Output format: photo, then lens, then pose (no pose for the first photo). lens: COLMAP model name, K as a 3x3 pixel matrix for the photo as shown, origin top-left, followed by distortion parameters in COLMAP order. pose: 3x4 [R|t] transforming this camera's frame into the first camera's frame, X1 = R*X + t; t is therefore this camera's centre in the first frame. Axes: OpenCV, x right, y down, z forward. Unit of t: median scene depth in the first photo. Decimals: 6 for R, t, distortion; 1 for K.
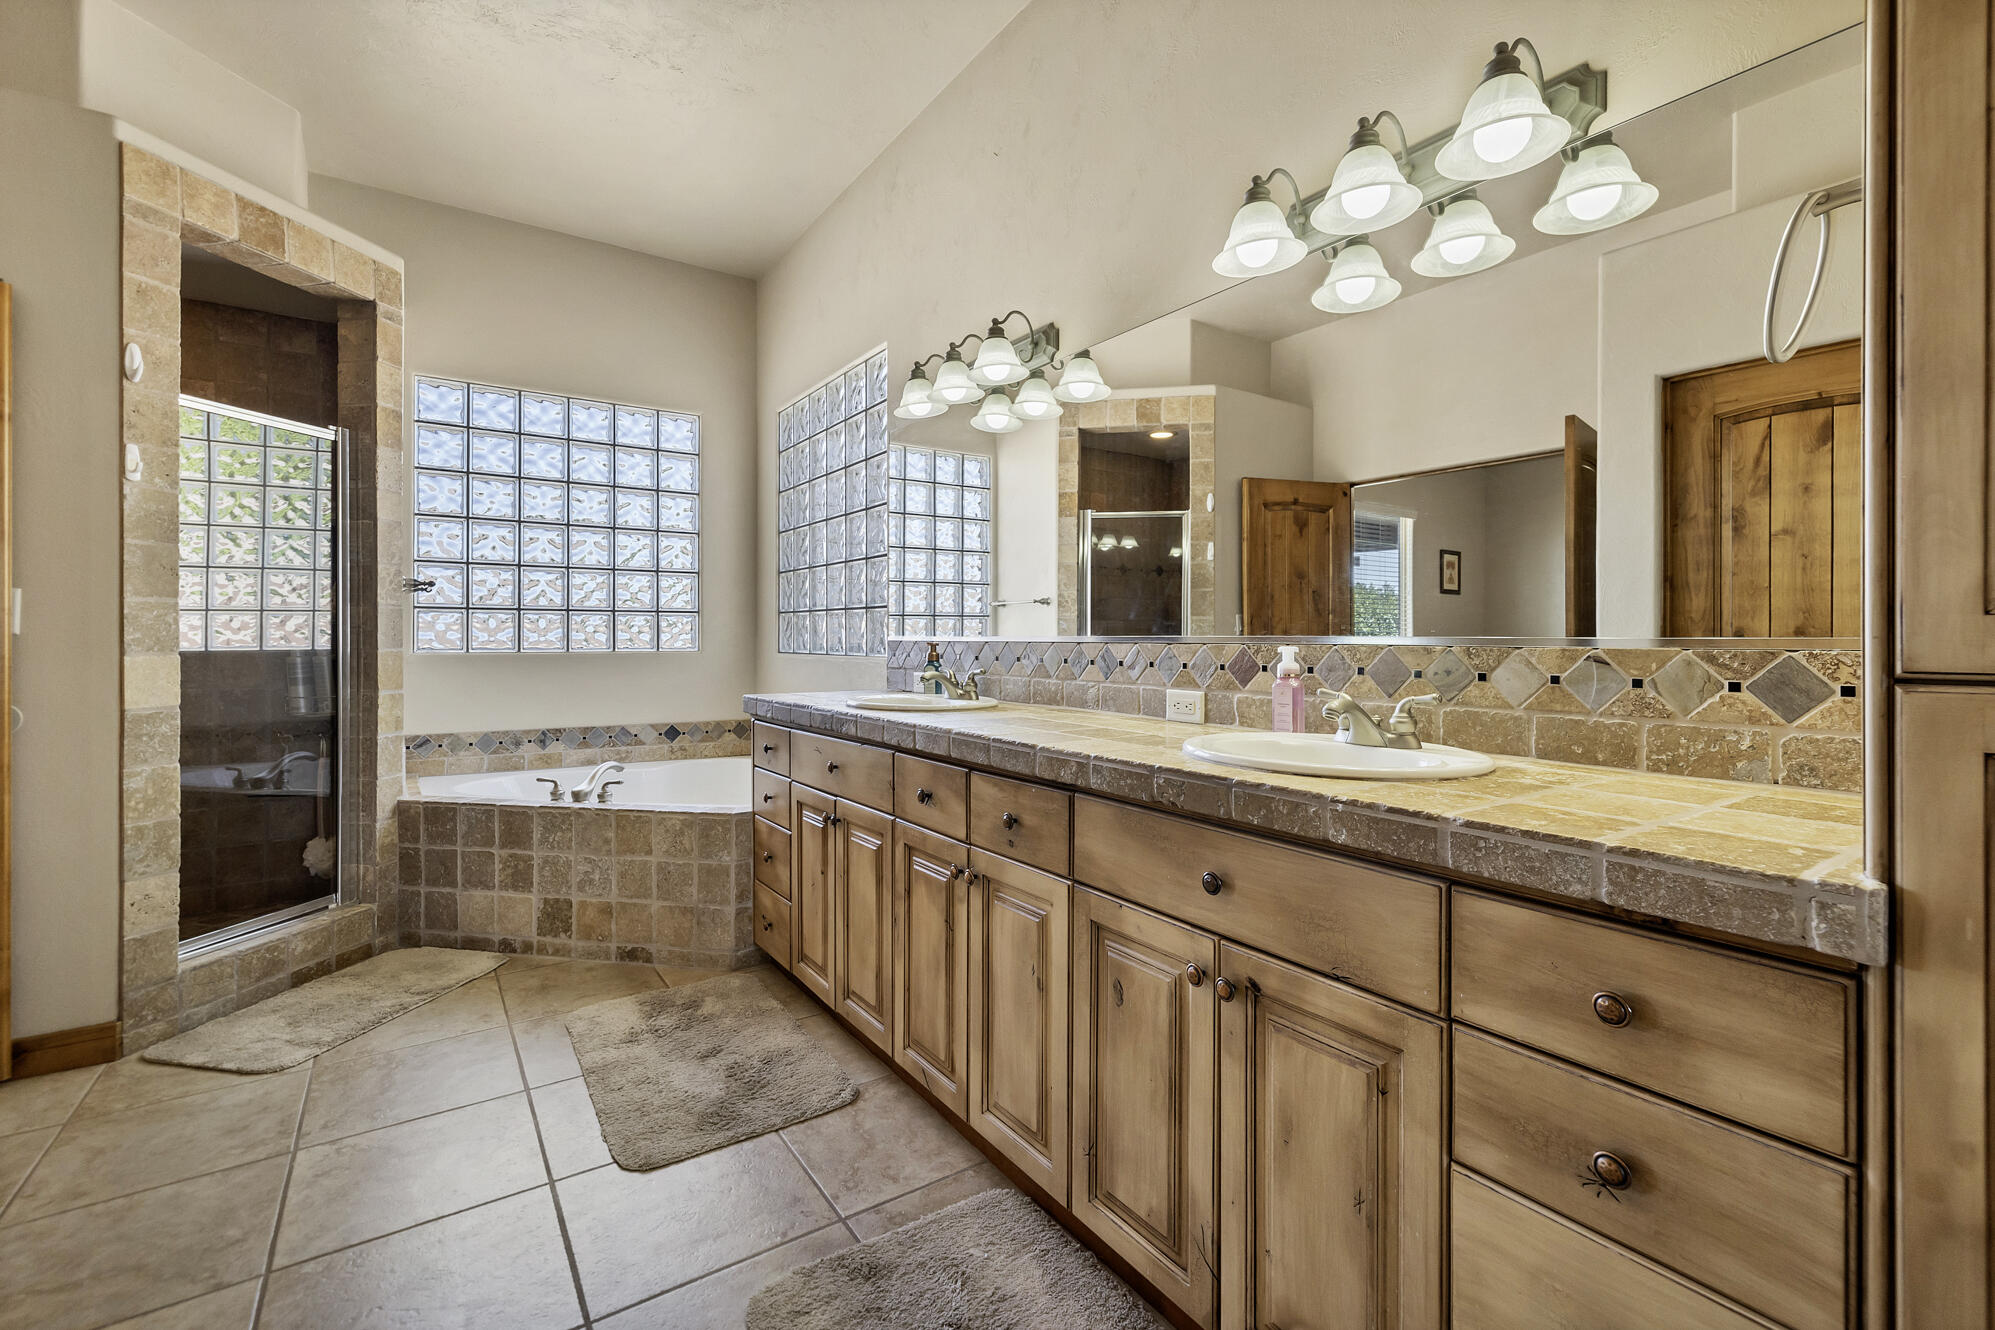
lens RADIAL K [[851.5, 0, 1011.9], [0, 851.5, 638.3], [0, 0, 1]] dist [0.002788, -0.000273]
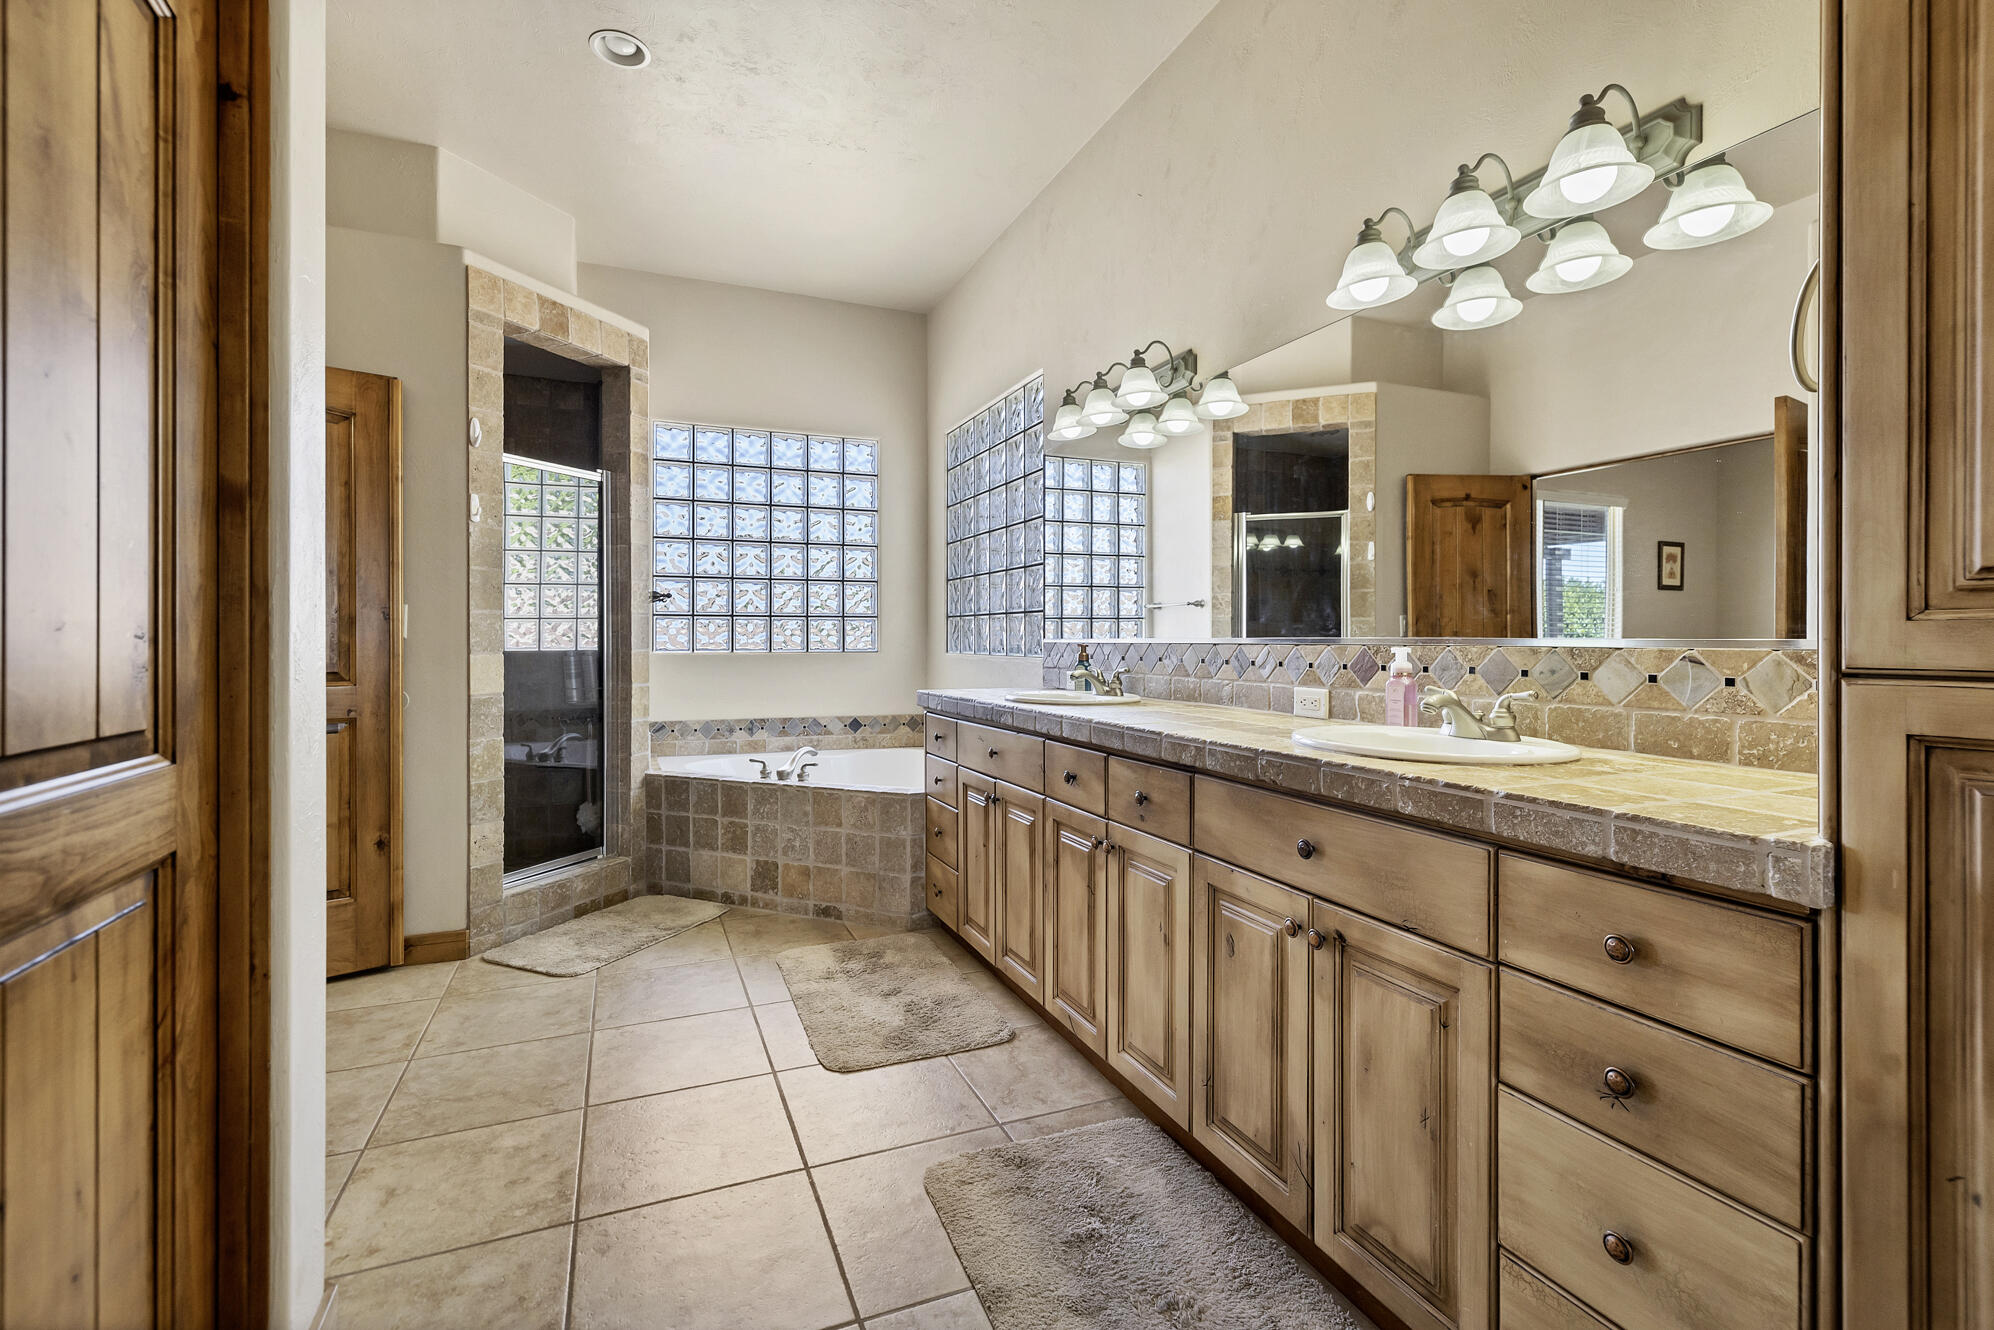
lens RADIAL K [[851.0, 0, 999.0], [0, 851.0, 637.1], [0, 0, 1]] dist [0.002788, -0.000273]
pose [[0.978867, -0.001999, -0.204488, 0.040295], [0.001271, 0.999992, -0.003691, -0.000406], [0.204493, 0.003353, 0.978862, -0.151272]]
